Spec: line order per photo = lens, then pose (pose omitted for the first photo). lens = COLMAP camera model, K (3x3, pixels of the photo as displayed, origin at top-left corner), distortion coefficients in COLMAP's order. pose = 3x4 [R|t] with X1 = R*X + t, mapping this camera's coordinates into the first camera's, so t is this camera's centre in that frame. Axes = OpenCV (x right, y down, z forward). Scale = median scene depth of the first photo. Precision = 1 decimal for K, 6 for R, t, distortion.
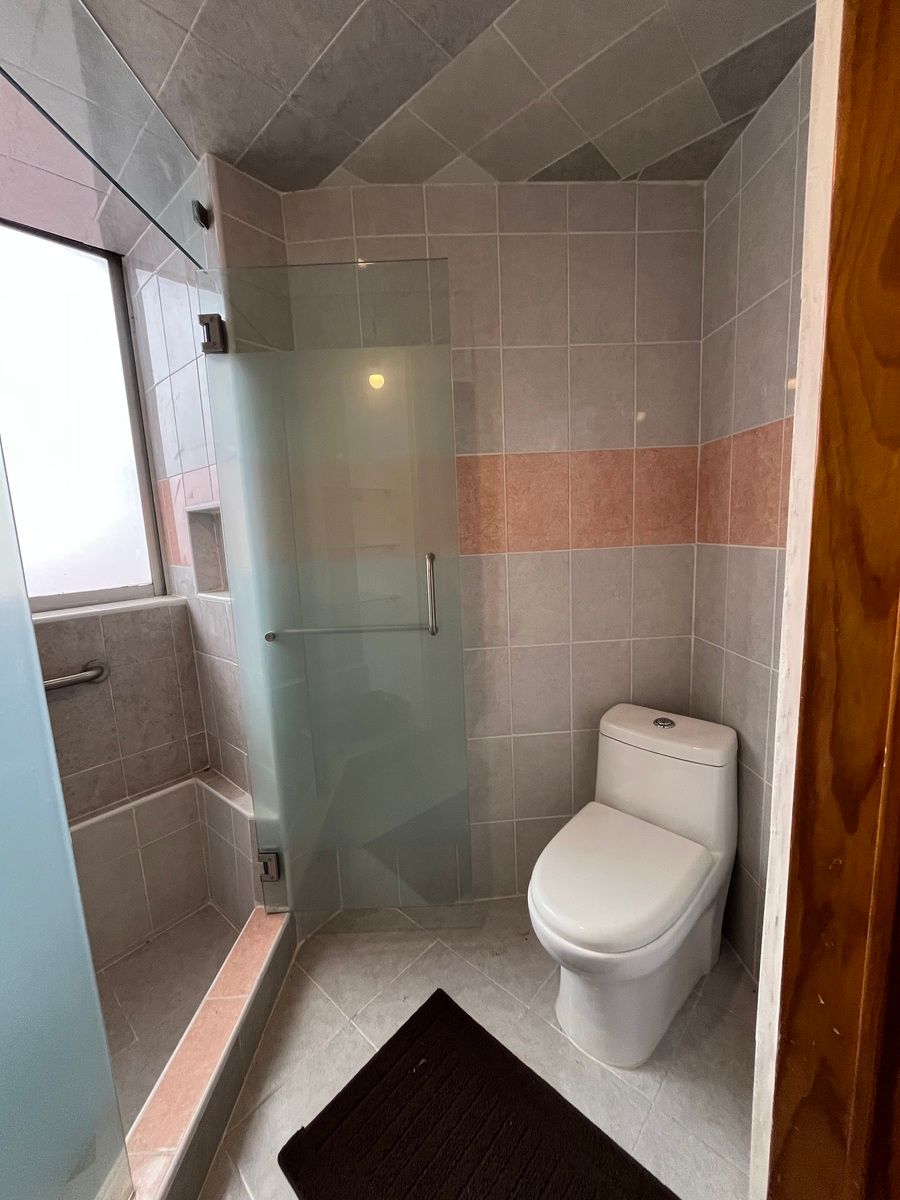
lens RADIAL K [[480.0, 0, 452.6], [0, 480.0, 600.7], [0, 0, 1]] dist [-0.001382, 0.000011]
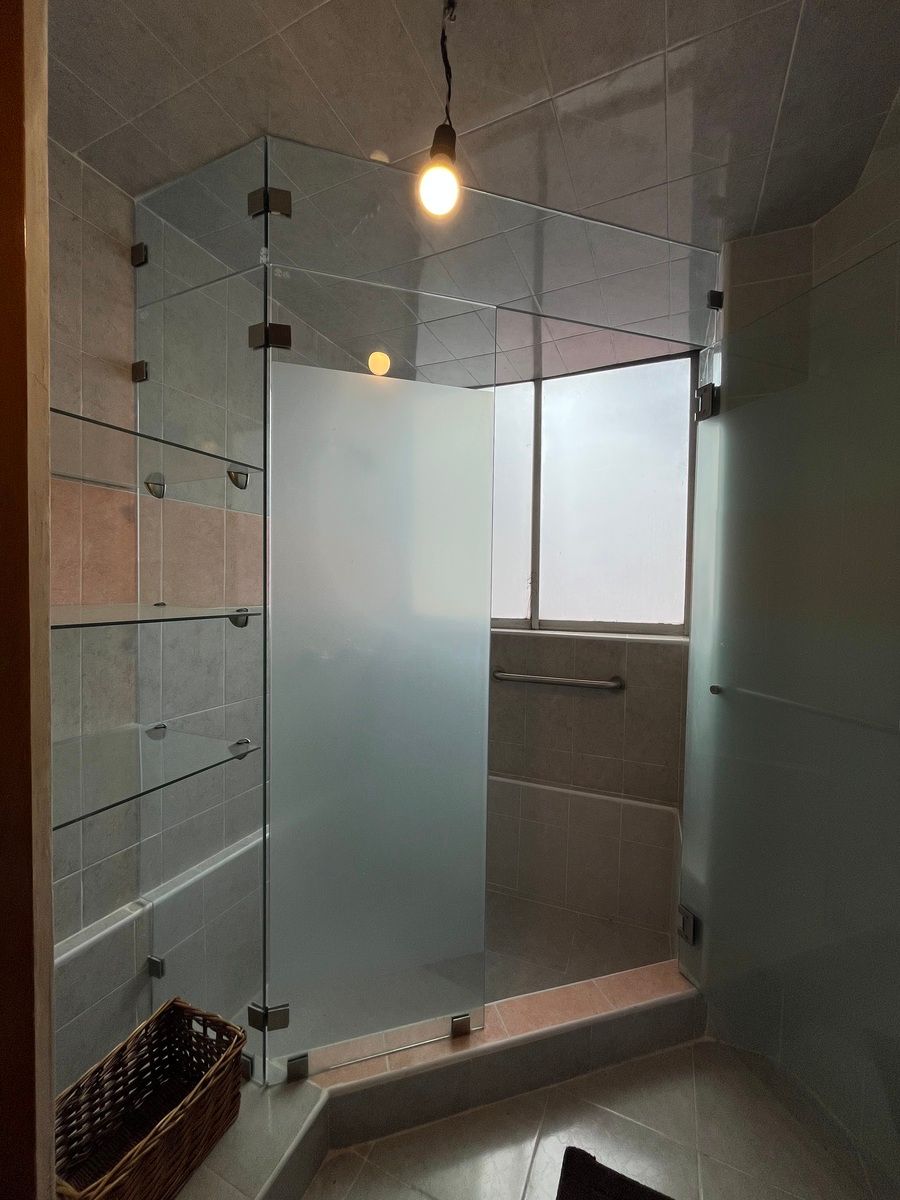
lens RADIAL K [[480.0, 0, 452.6], [0, 480.0, 600.7], [0, 0, 1]] dist [-0.001382, 0.000011]
pose [[0.307383, 0.072129, -0.948848, 0.368842], [-0.158263, 0.987111, 0.023768, -0.042347], [0.938333, 0.142862, 0.314837, 0.165998]]
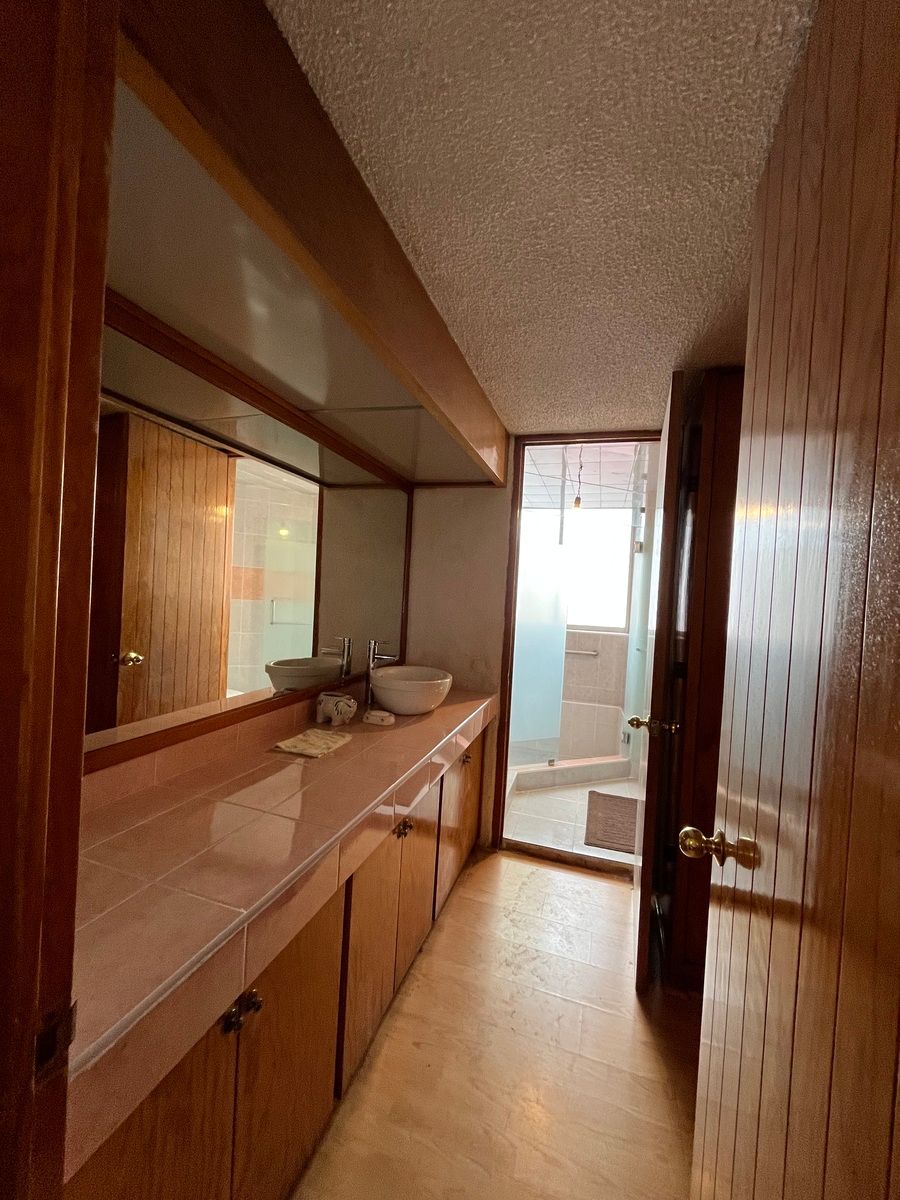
lens RADIAL K [[480.0, 0, 452.6], [0, 480.0, 600.7], [0, 0, 1]] dist [-0.001382, 0.000011]
pose [[0.419887, 0.095965, -0.902489, 1.632791], [-0.187873, 0.982046, 0.017015, -0.063717], [0.887918, 0.162409, 0.430377, -1.176612]]
